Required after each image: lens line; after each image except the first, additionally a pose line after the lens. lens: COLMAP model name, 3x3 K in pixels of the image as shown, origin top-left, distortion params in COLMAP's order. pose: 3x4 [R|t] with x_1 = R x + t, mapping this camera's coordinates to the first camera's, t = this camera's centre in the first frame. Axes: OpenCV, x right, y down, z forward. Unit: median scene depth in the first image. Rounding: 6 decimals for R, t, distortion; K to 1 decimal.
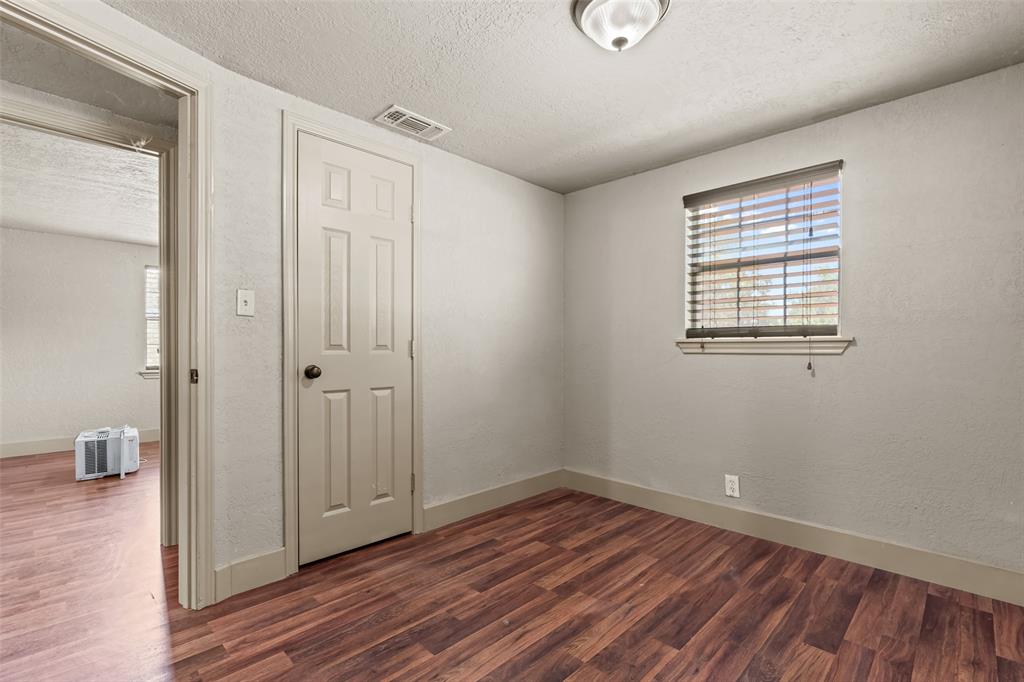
lens RADIAL K [[469.6, 0, 513.1], [0, 469.6, 351.5], [0, 0, 1]] dist [-0.002303, 0.000803]
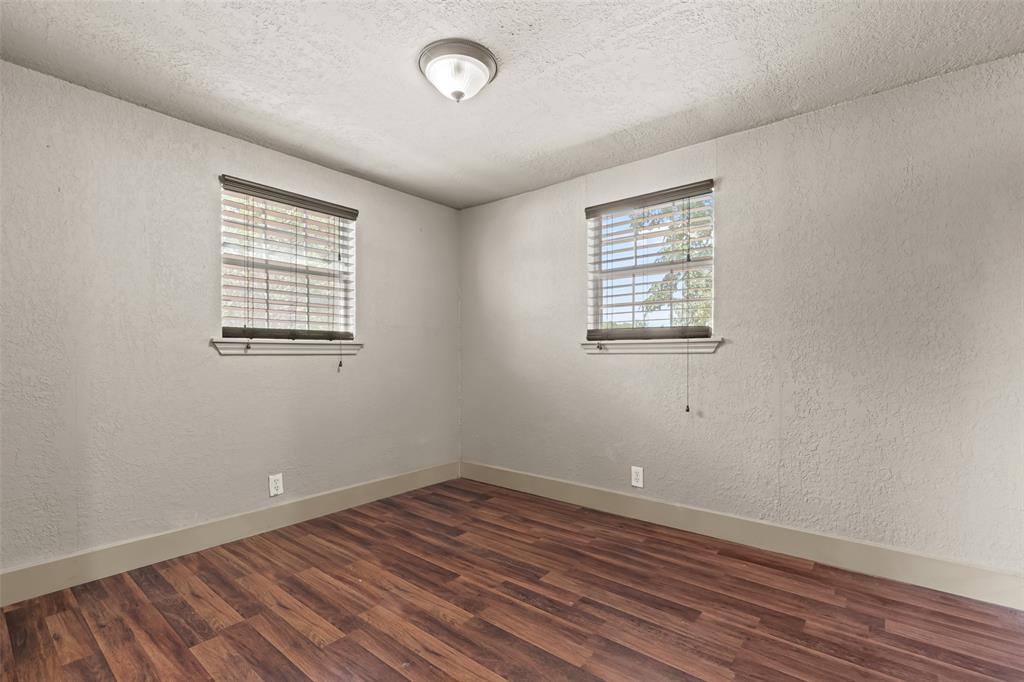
lens RADIAL K [[469.6, 0, 513.1], [0, 469.6, 351.5], [0, 0, 1]] dist [-0.002303, 0.000803]
pose [[-0.090279, -0.000066, 0.995916, -0.695503], [0.002943, 0.999996, 0.000333, -0.001313], [-0.995912, 0.002961, -0.090279, 0.681066]]
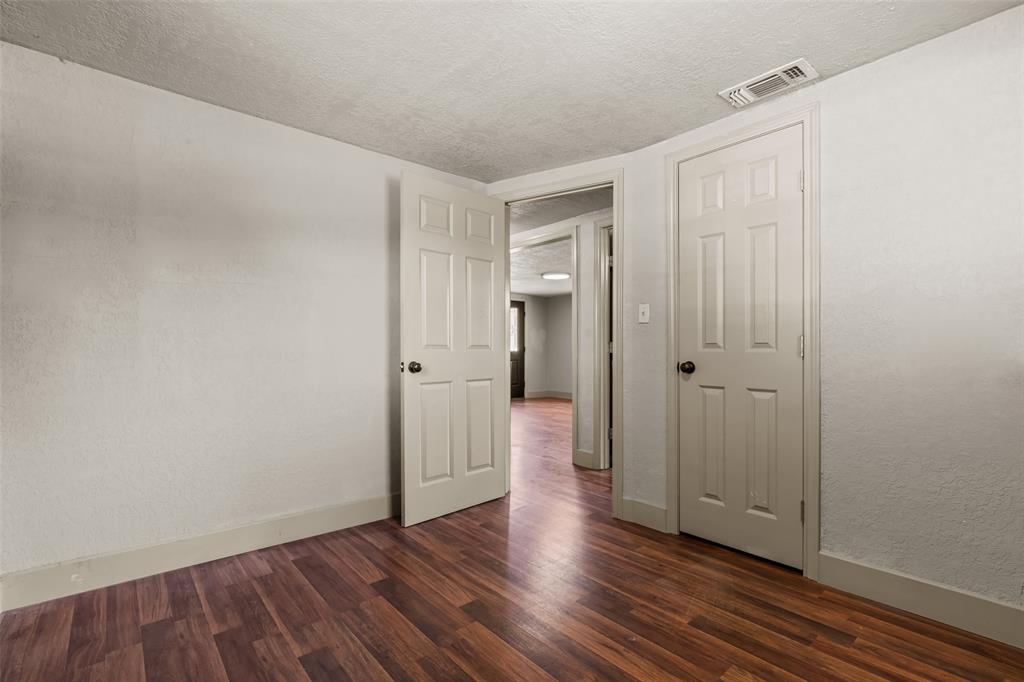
lens RADIAL K [[469.6, 0, 513.1], [0, 469.6, 351.5], [0, 0, 1]] dist [-0.002303, 0.000803]
pose [[-0.082466, 0.001851, -0.996592, 0.723650], [-0.002086, 0.999996, 0.002030, 0.003430], [0.996592, 0.002246, -0.082462, 0.650332]]
